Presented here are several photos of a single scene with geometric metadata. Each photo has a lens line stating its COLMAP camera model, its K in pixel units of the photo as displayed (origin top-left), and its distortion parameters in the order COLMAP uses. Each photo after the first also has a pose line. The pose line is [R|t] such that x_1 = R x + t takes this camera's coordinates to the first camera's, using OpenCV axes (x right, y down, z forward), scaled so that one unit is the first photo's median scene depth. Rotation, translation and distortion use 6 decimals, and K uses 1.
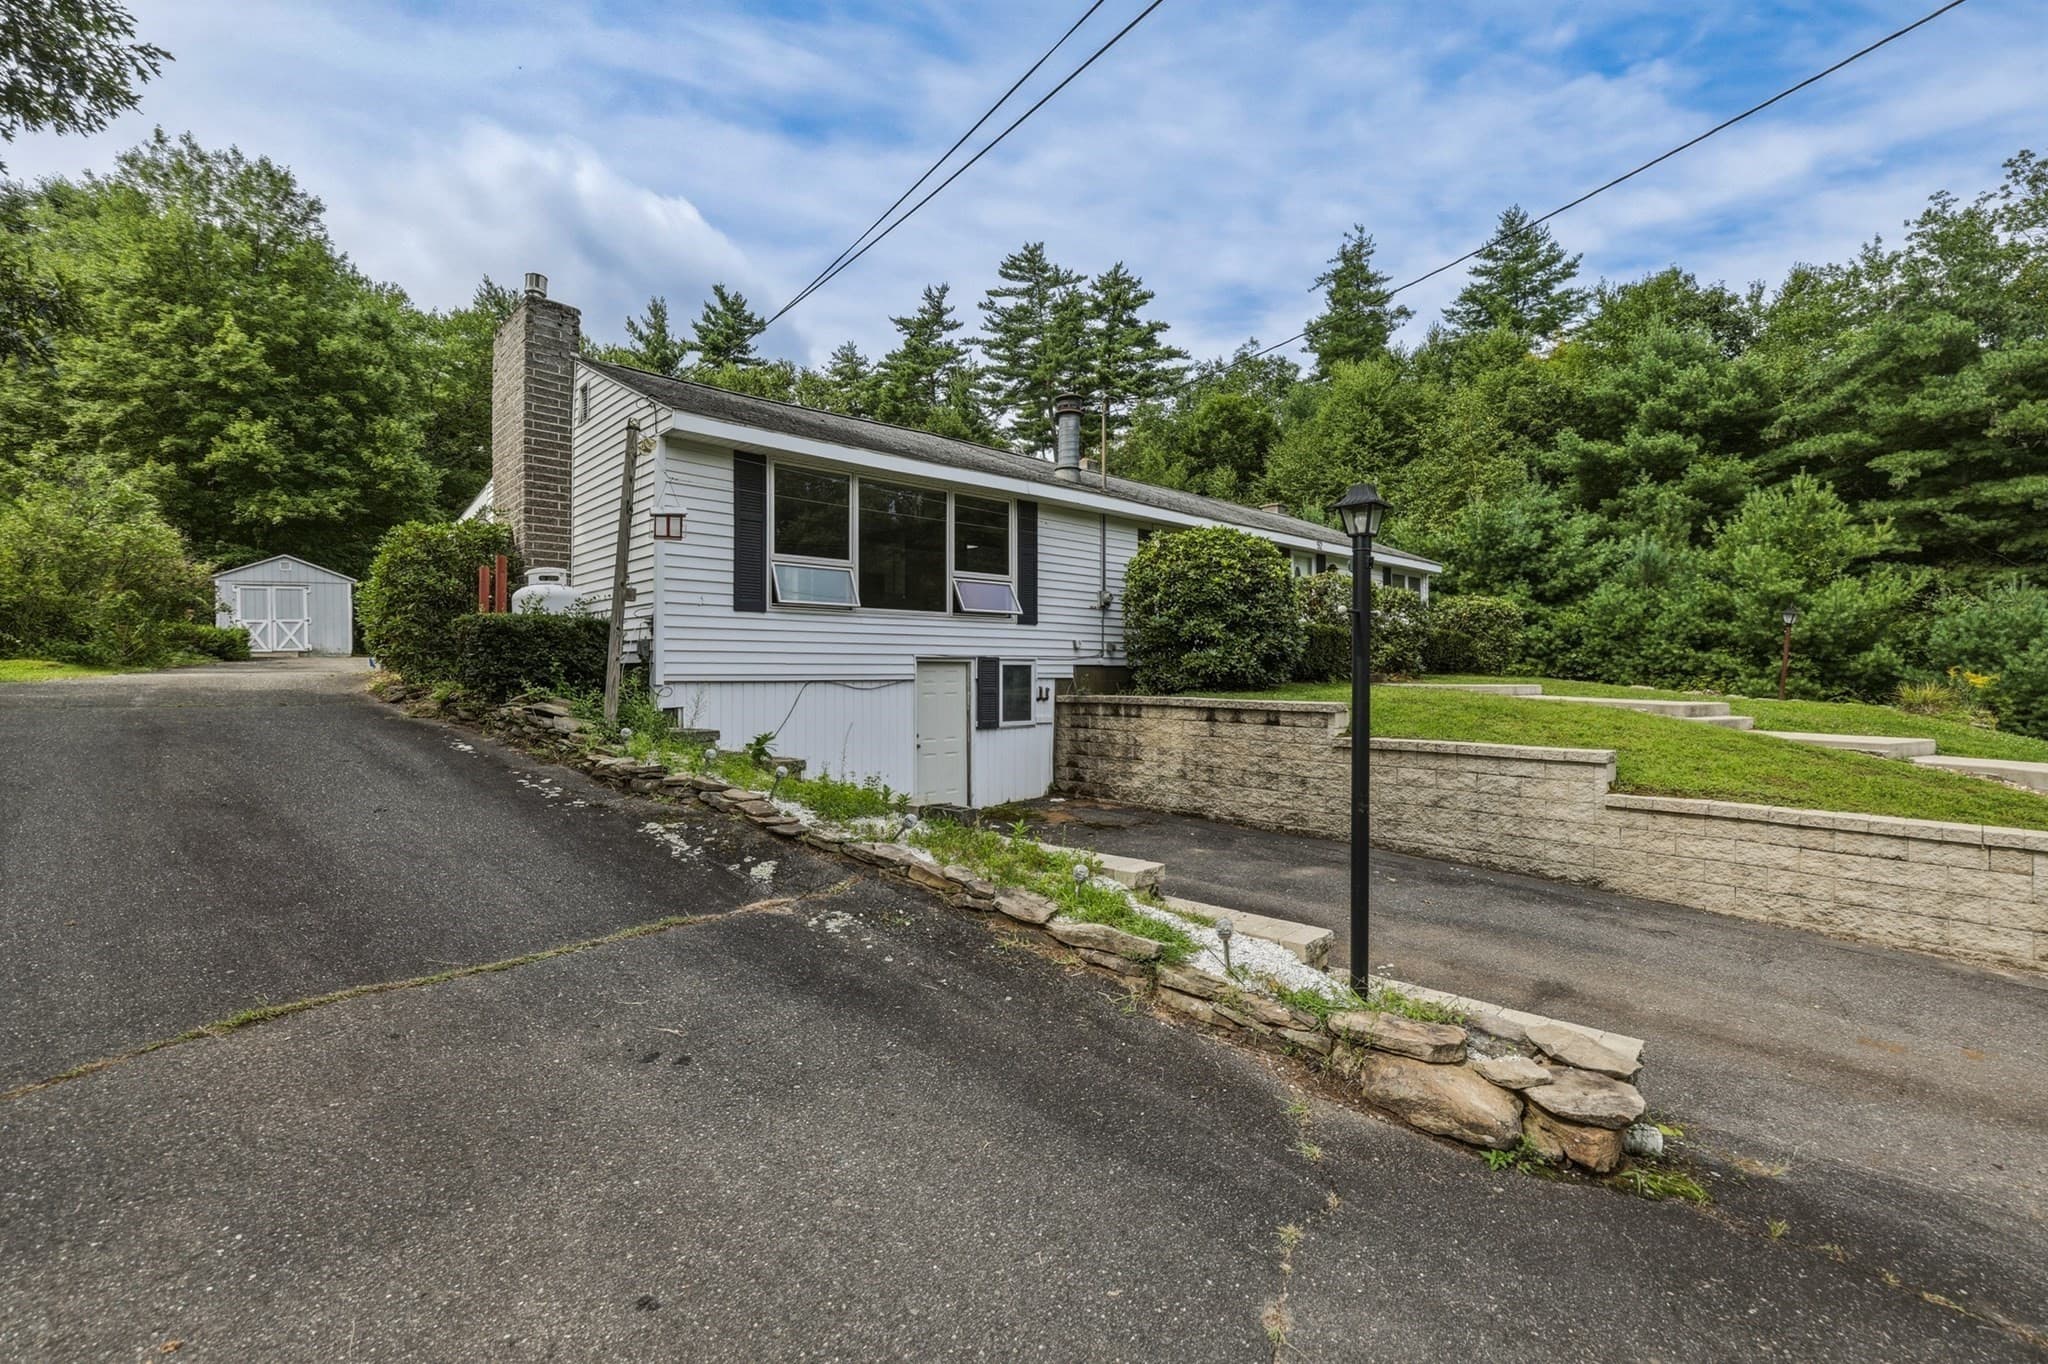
lens RADIAL K [[875.9, 0, 1019.4], [0, 875.9, 675.8], [0, 0, 1]] dist [0.002052, 0.000225]
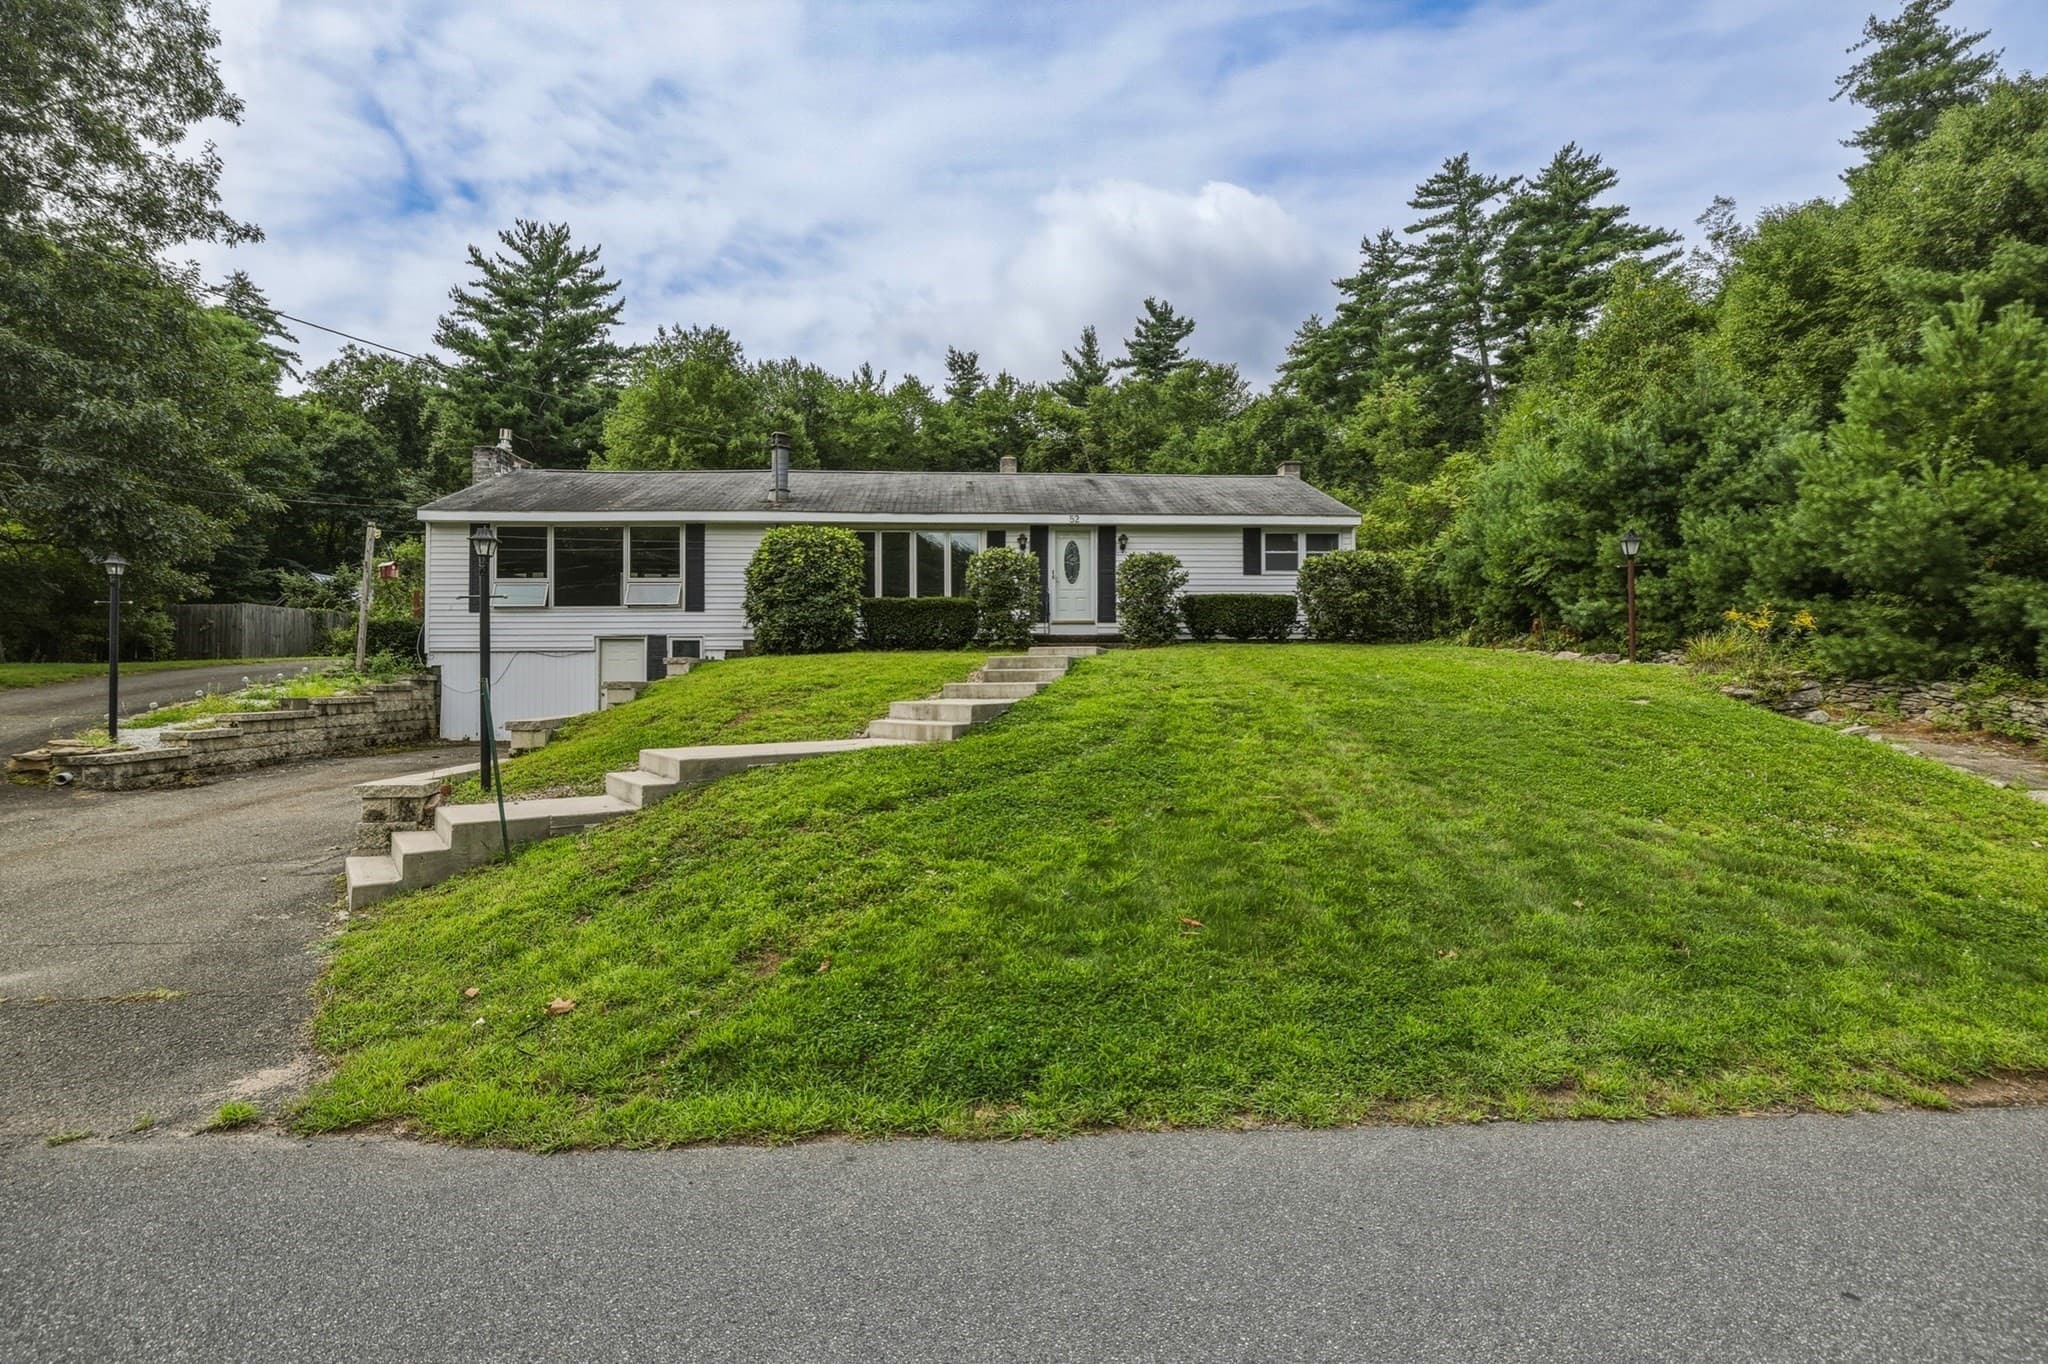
lens RADIAL K [[955.6, 0, 1015.1], [0, 955.6, 671.3], [0, 0, 1]] dist [-0.001788, 0.000214]
pose [[0.779104, -0.011340, -0.626792, 0.546324], [0.003545, 0.999900, -0.013685, 0.023934], [0.626884, 0.008440, 0.779067, 0.052546]]
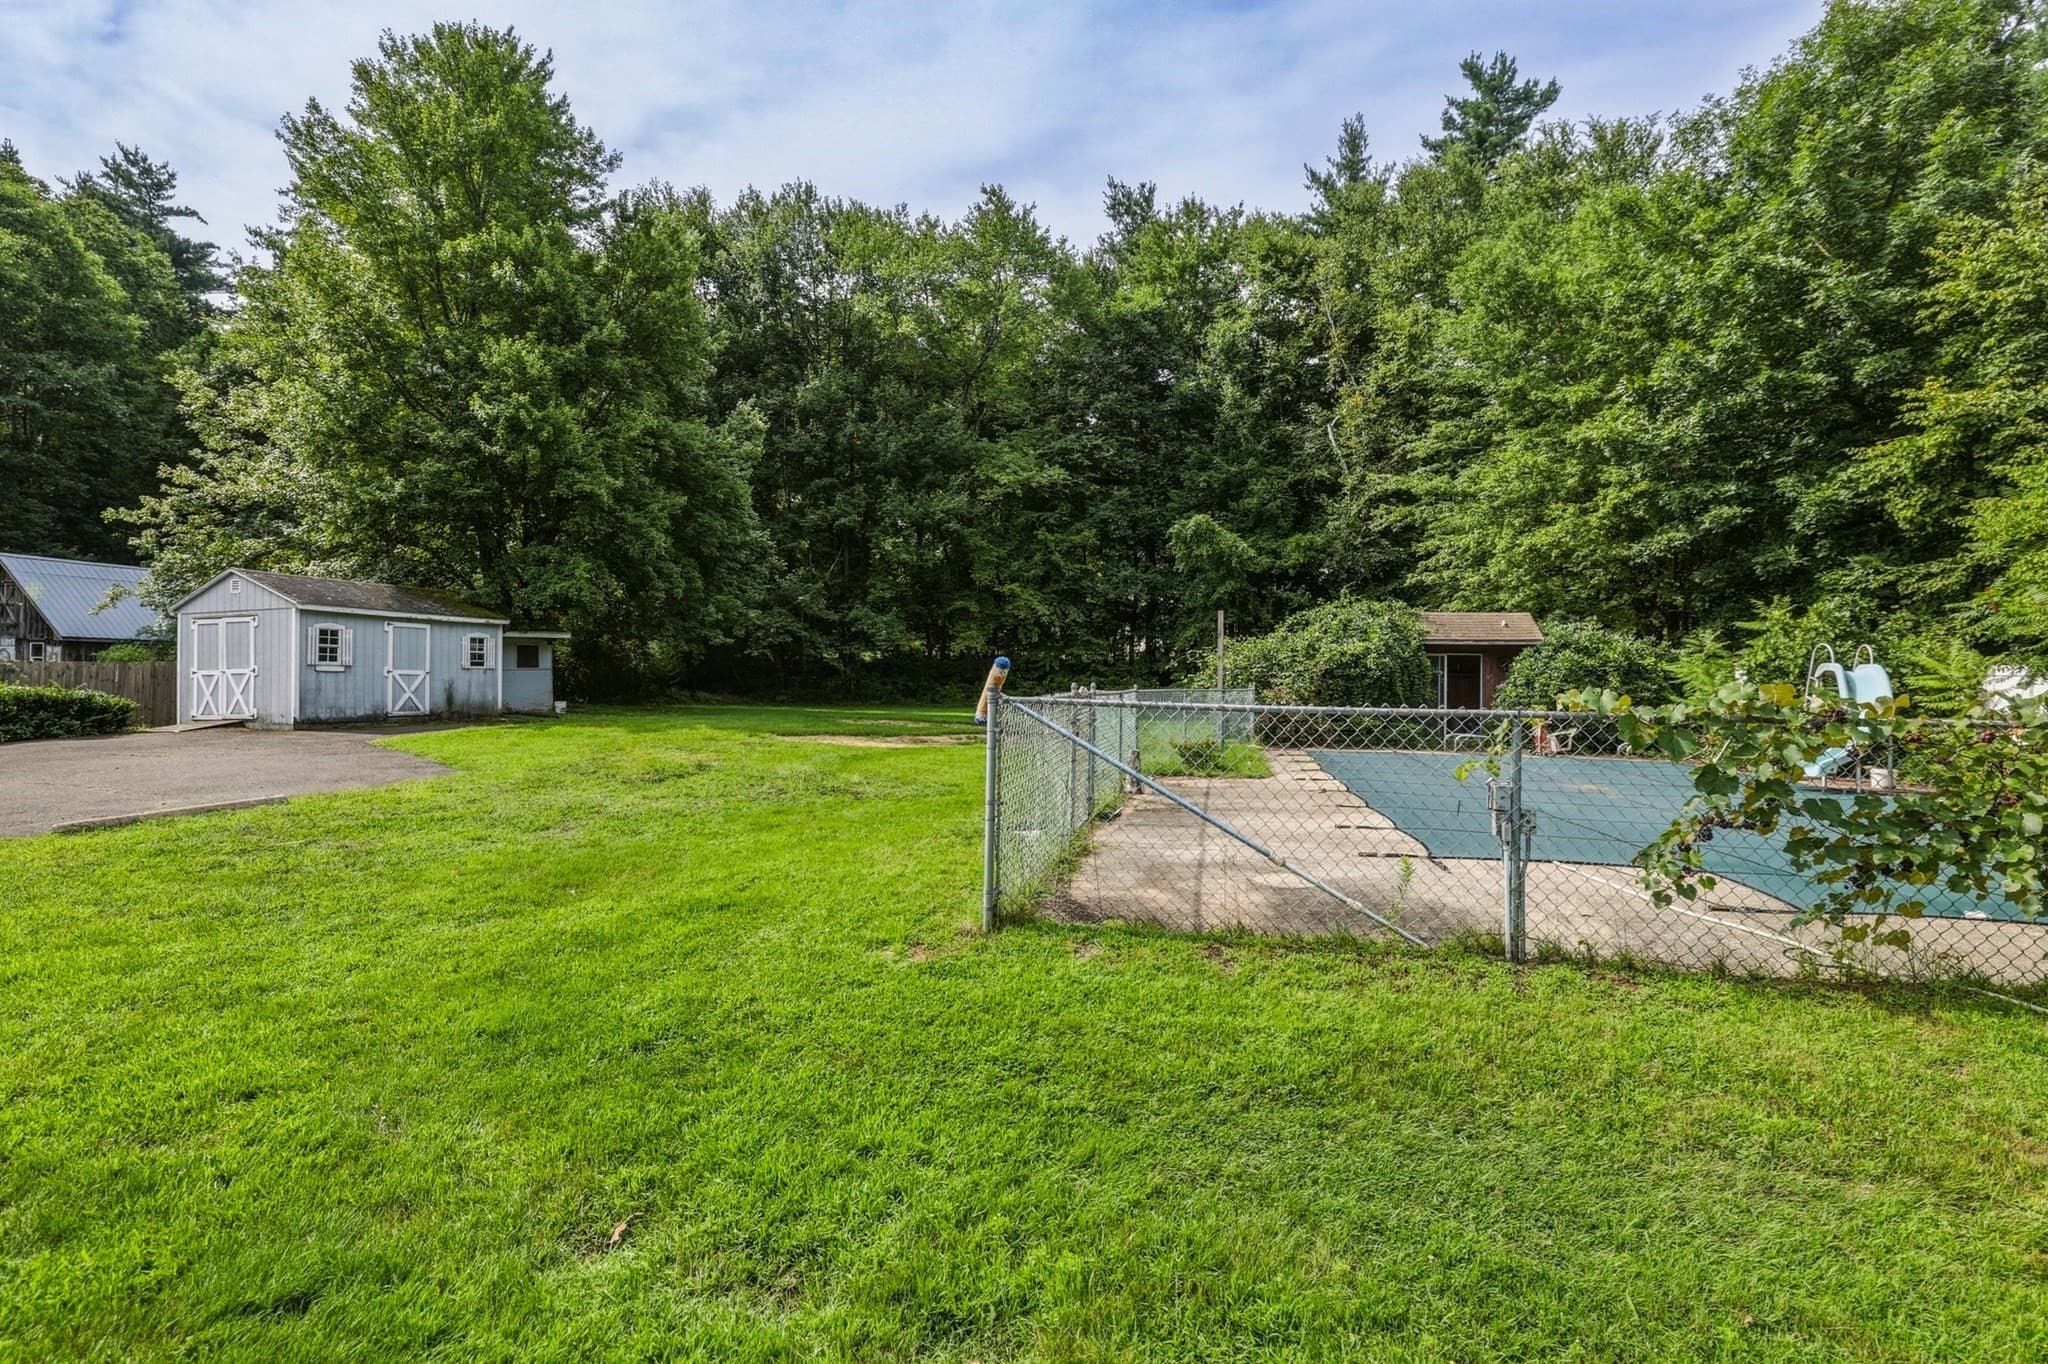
lens RADIAL K [[995.8, 0, 1019.6], [0, 995.8, 674.5], [0, 0, 1]] dist [0.001090, 0.000082]
pose [[0.570553, 0.003515, -0.821253, 0.071911], [-0.019906, 0.999756, -0.009550, -0.054696], [0.821019, 0.021796, 0.570484, 0.887873]]
